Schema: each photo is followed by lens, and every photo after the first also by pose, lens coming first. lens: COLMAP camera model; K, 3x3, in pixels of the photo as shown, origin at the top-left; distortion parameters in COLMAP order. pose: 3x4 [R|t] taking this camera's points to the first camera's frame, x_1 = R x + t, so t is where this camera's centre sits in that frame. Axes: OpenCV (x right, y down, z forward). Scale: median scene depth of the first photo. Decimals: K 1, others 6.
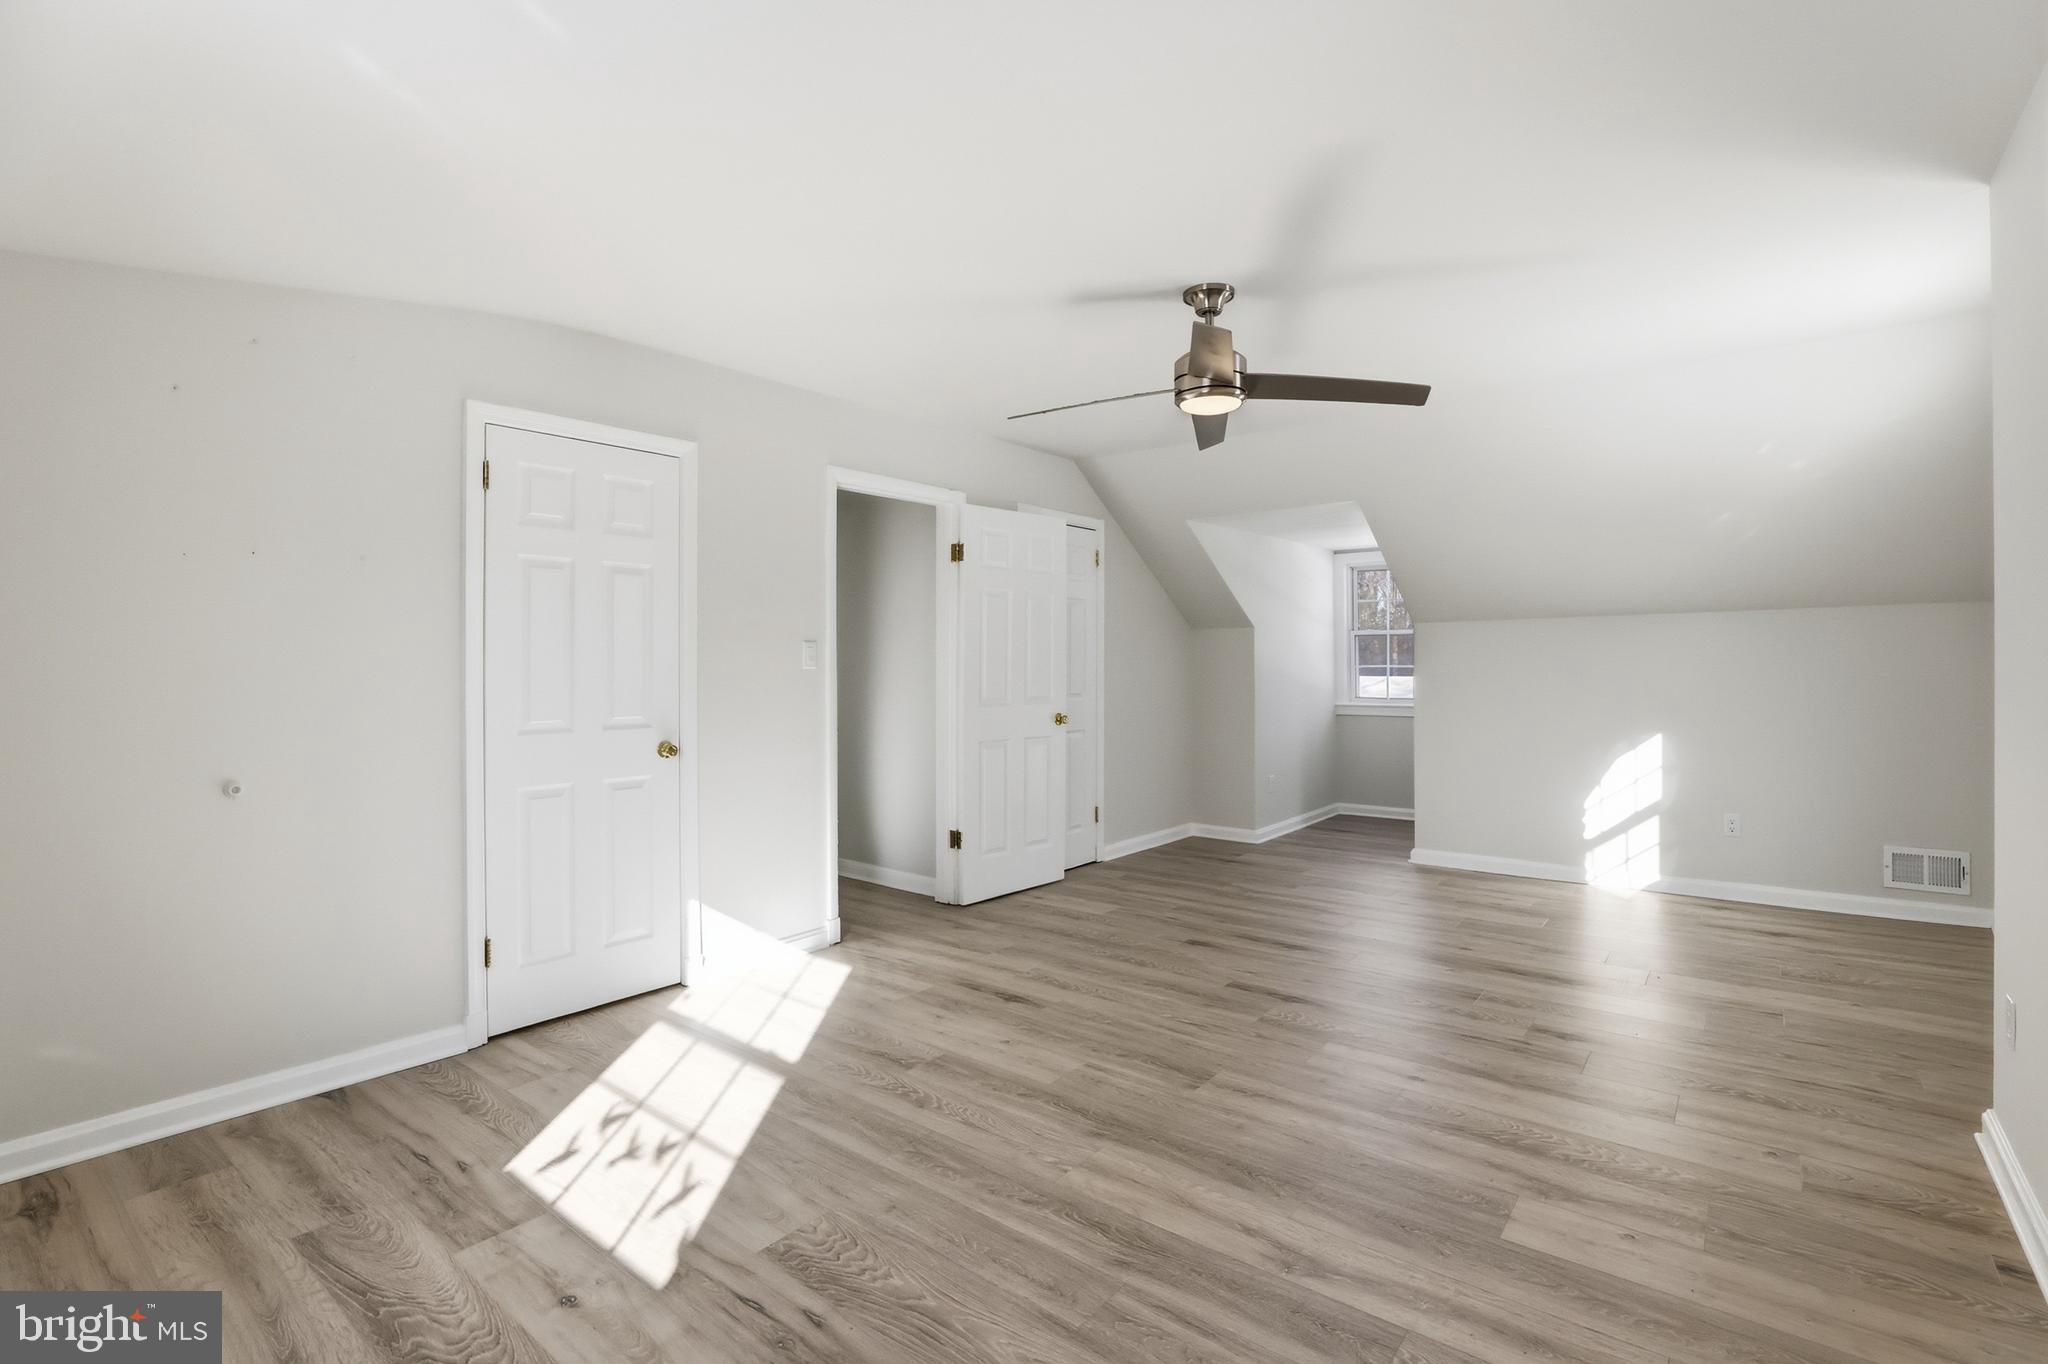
lens RADIAL K [[955.6, 0, 1030.7], [0, 955.6, 661.8], [0, 0, 1]] dist [-0.049142, 0.019537]
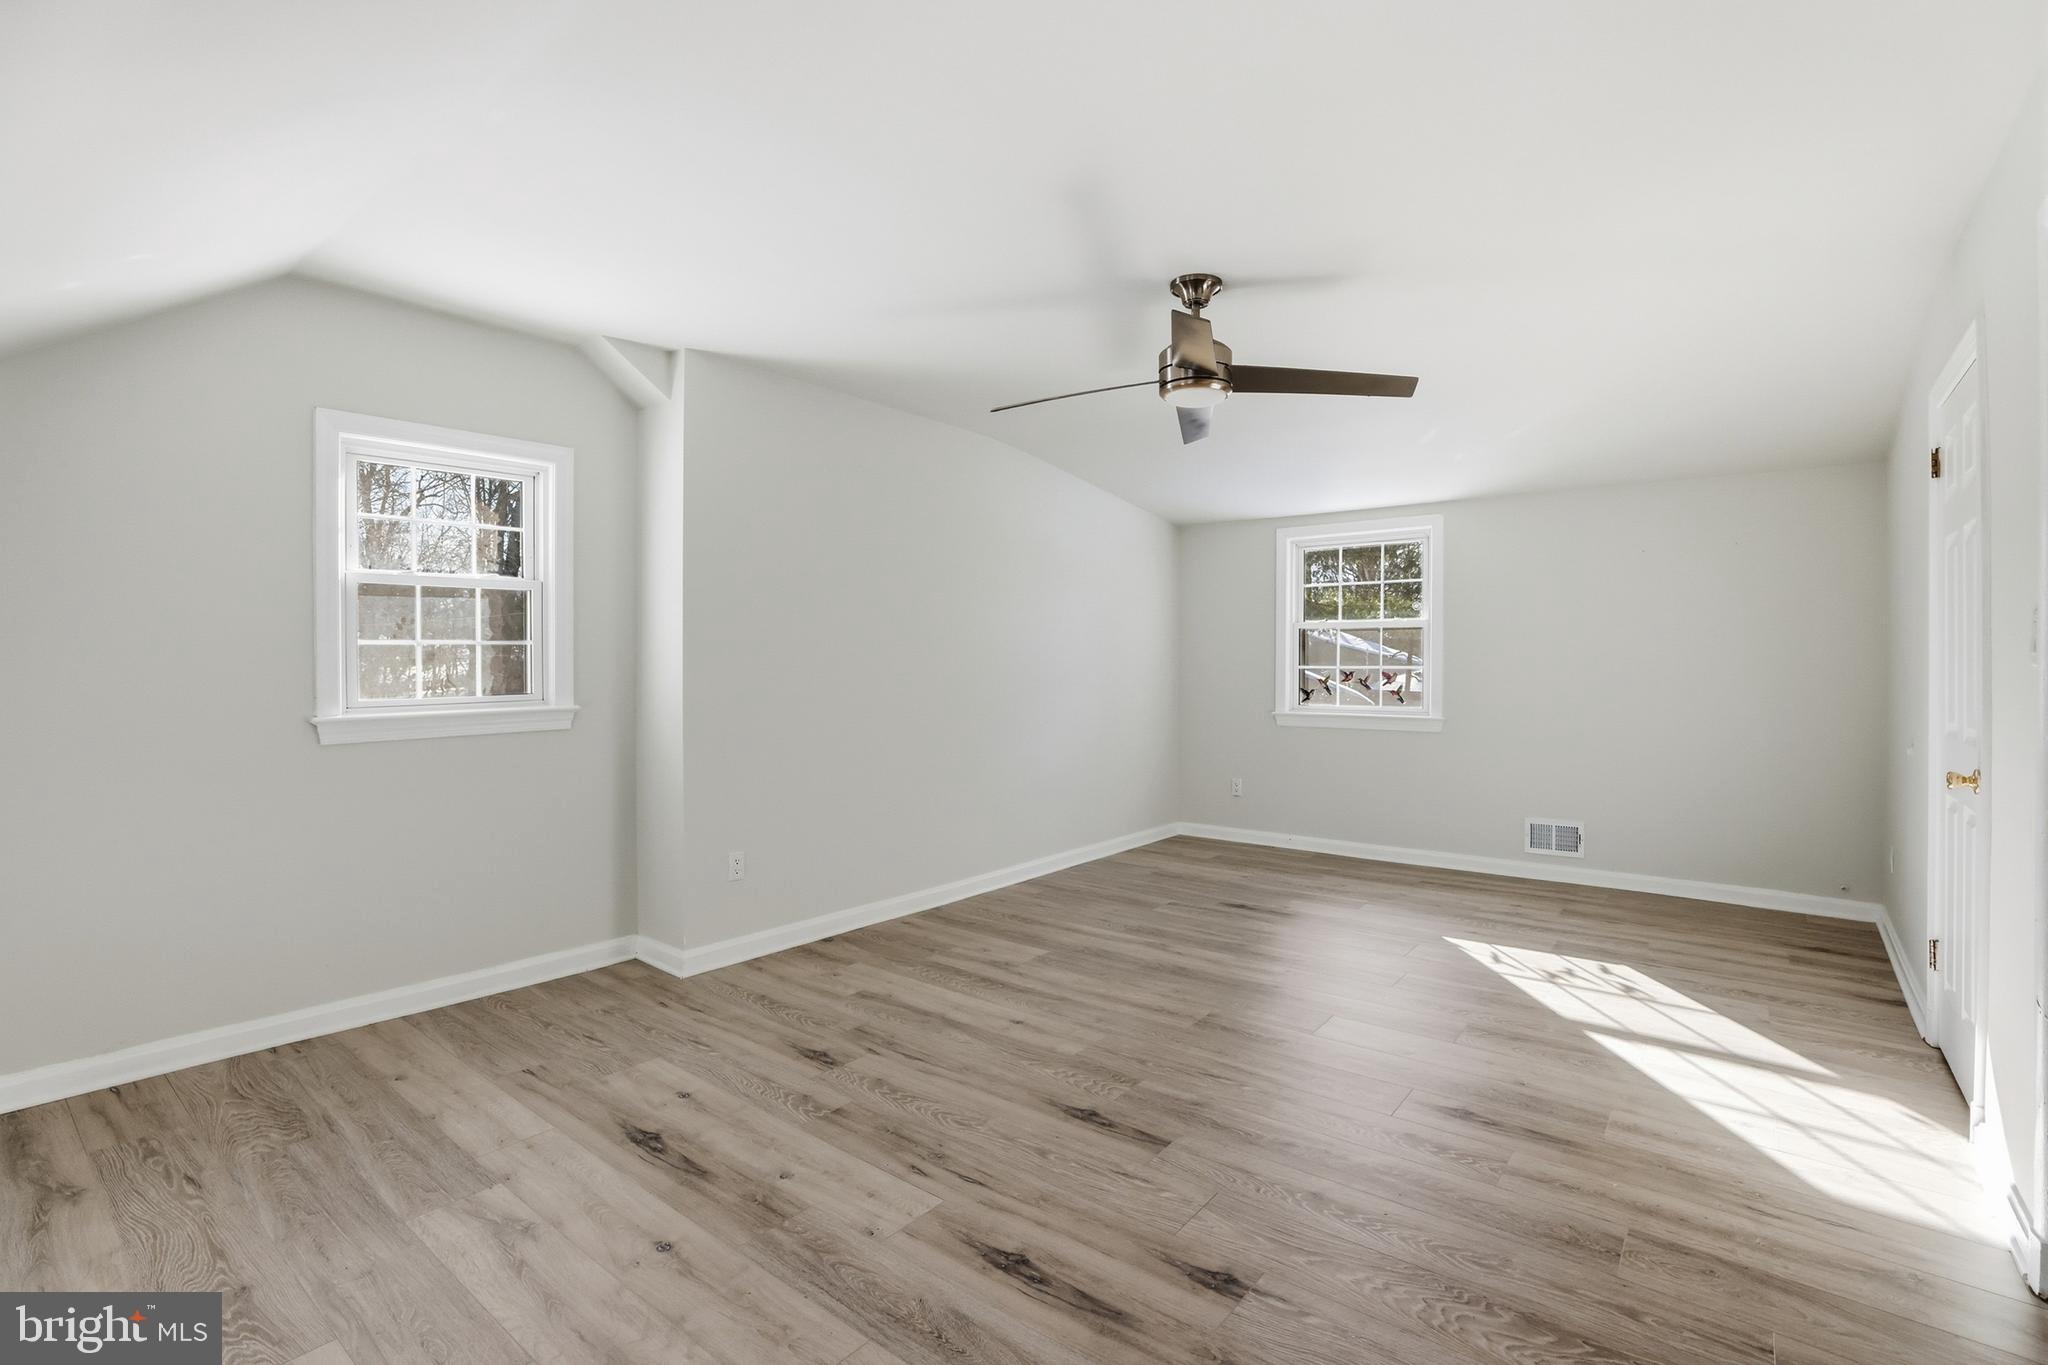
lens RADIAL K [[955.6, 0, 1030.7], [0, 955.6, 662.3], [0, 0, 1]] dist [-0.049142, 0.019537]
pose [[-0.999997, 0.001466, -0.001839, 0.398106], [0.001463, 0.999997, 0.001895, 0.004011], [0.001841, 0.001892, -0.999997, 2.173084]]
